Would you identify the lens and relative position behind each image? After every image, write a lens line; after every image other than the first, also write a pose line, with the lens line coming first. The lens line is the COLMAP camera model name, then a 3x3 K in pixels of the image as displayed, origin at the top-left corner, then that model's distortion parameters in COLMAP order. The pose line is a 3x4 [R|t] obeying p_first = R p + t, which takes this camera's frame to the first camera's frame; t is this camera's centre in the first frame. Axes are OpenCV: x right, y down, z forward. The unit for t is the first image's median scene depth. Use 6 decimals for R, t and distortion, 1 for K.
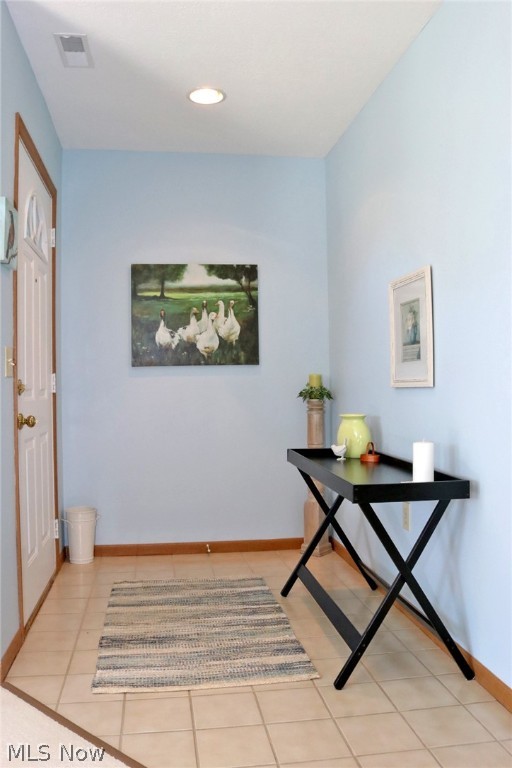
lens RADIAL K [[631.5, 0, 256.0], [0, 631.5, 384.0], [0, 0, 1]] dist [-0.148727, 0.114205]
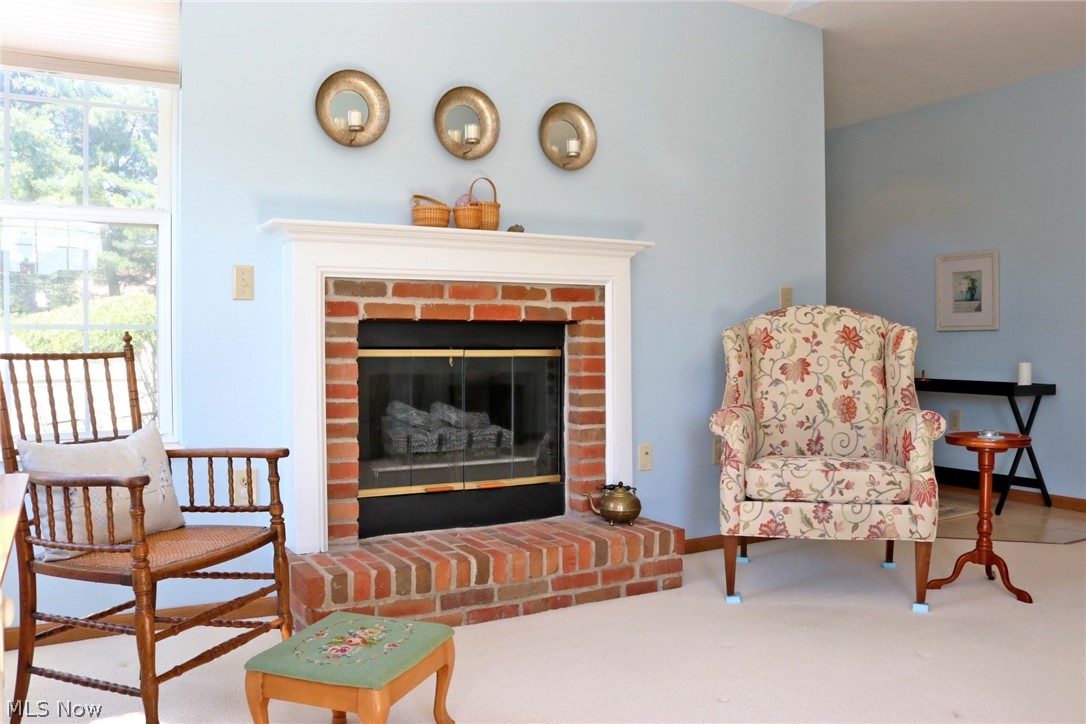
lens RADIAL K [[899.6, 0, 528.8], [0, 899.6, 361.1], [0, 0, 1]] dist [-0.158913, 0.112677]
pose [[0.934348, 0.001354, 0.356359, -1.463838], [-0.006884, 0.999875, 0.014249, 0.056094], [-0.356295, -0.015767, 0.934240, -0.540393]]
